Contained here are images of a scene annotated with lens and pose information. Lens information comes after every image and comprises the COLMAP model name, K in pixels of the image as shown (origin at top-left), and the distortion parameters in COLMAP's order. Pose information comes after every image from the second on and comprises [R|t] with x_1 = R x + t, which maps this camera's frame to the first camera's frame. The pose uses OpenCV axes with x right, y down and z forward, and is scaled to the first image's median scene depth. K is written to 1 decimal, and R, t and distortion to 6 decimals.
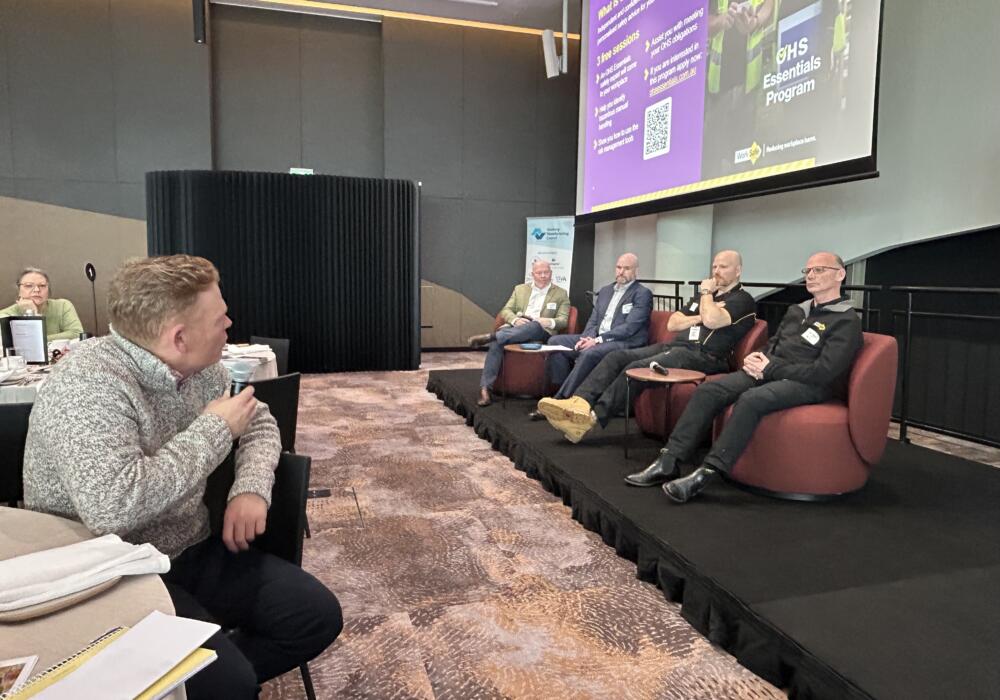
lens RADIAL K [[684.5, 0, 493.5], [0, 684.5, 345.4], [0, 0, 1]] dist [-0.005965, -0.002708]
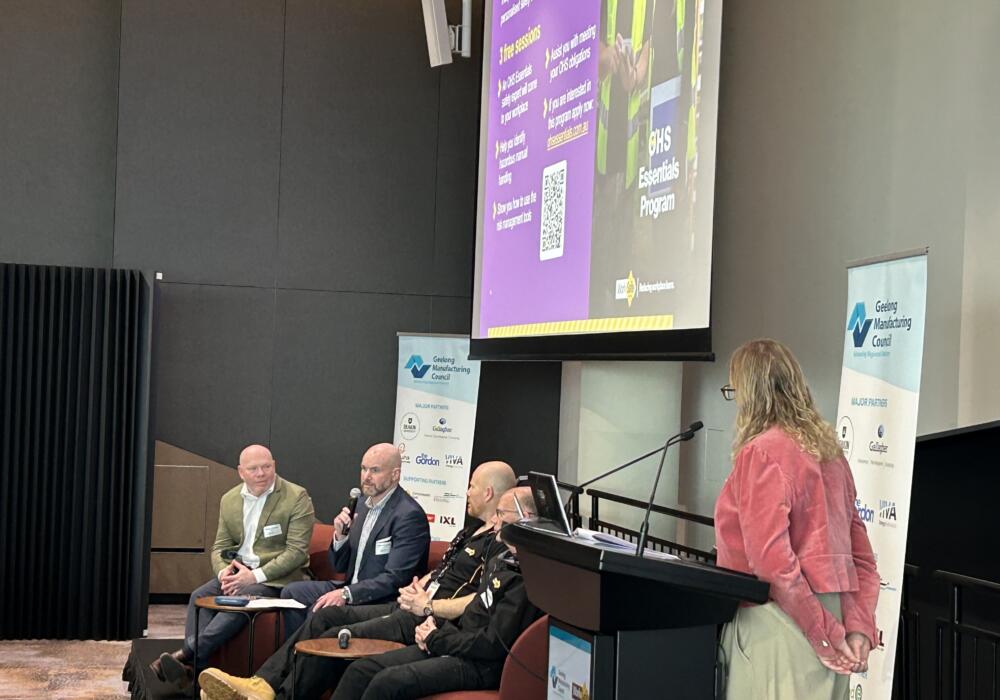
lens RADIAL K [[1949.1, 0, 496.1], [0, 1949.1, 356.6], [0, 0, 1]] dist [0.259267, 0.000000]
pose [[0.998393, 0.024280, -0.051199, 0.355442], [-0.030005, 0.993005, -0.114195, -0.020768], [0.048068, 0.115548, 0.992138, -0.719757]]
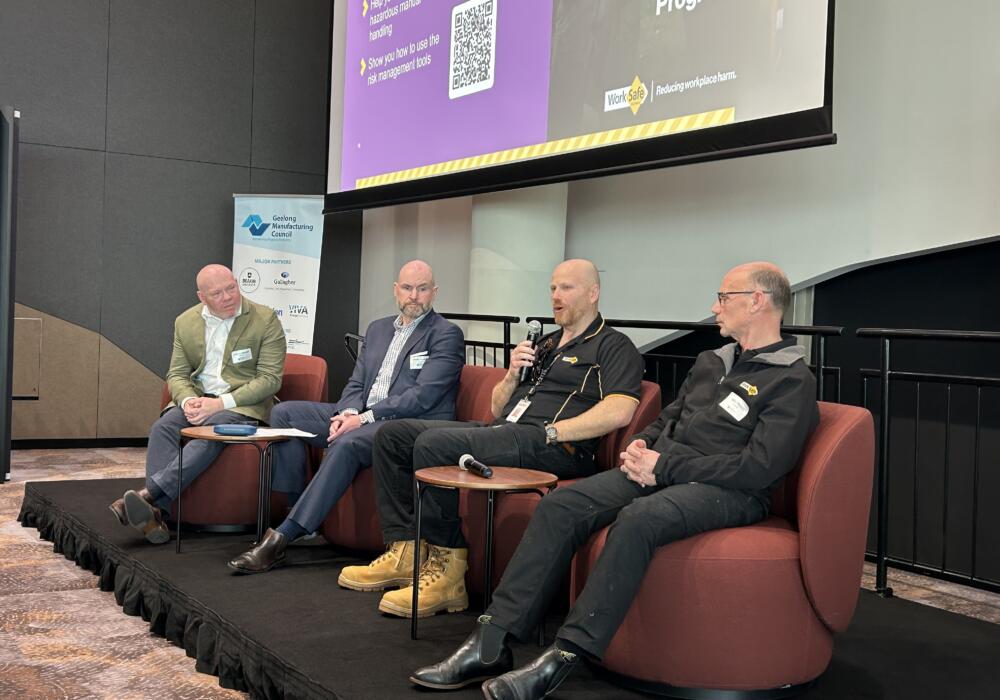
lens RADIAL K [[1249.6, 0, 502.0], [0, 1249.6, 350.2], [0, 0, 1]] dist [0.084835, 0.000000]
pose [[0.966763, 0.017472, 0.255075, 0.005564], [0.000904, 0.997423, -0.071745, 0.008783], [-0.255672, 0.069591, 0.964256, 0.022908]]
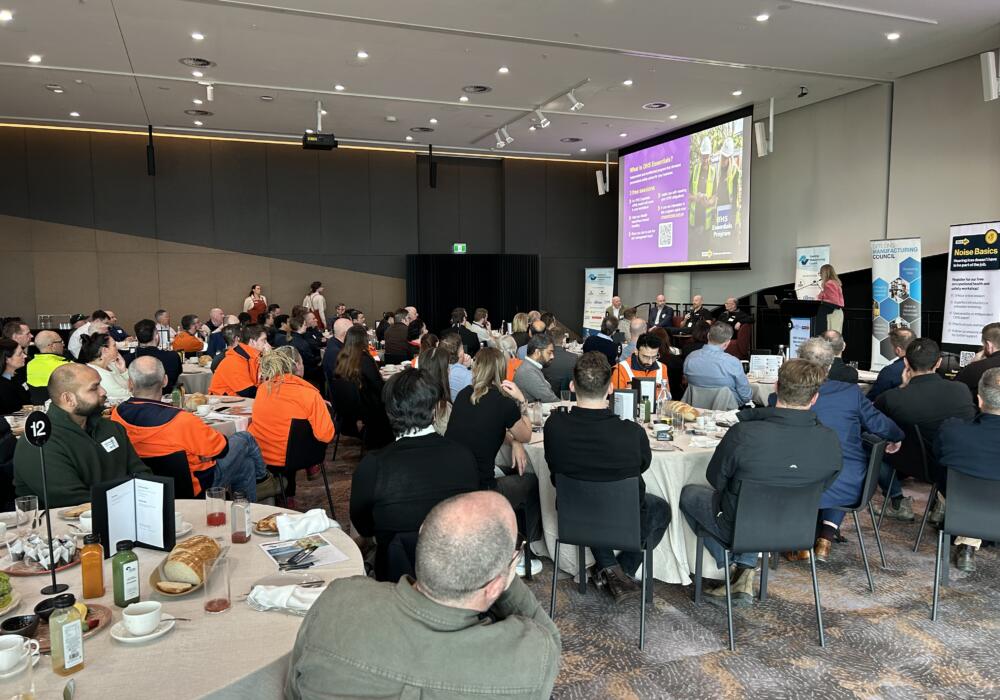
lens RADIAL K [[753.8, 0, 499.2], [0, 753.8, 354.6], [0, 0, 1]] dist [0.041744, -0.031852]
pose [[0.995064, -0.030097, 0.094565, -0.685542], [0.031350, 0.999439, -0.011785, 0.104221], [-0.094157, 0.014691, 0.995449, -1.751968]]
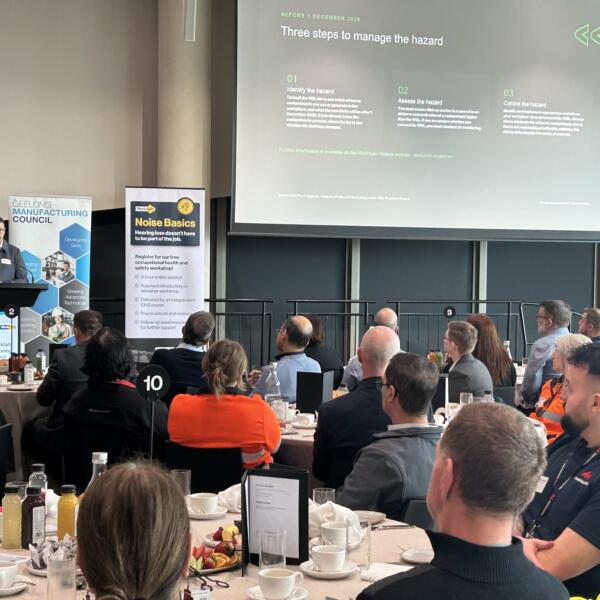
lens RADIAL K [[1153.5, 0, 300.8], [0, 1153.5, 303.9], [0, 0, 1]] dist [0.117363, 0.000000]
pose [[0.018487, -0.040865, 0.998994, -1.615559], [0.091434, 0.995047, 0.039011, -0.037923], [-0.995640, 0.090621, 0.022132, -0.312872]]
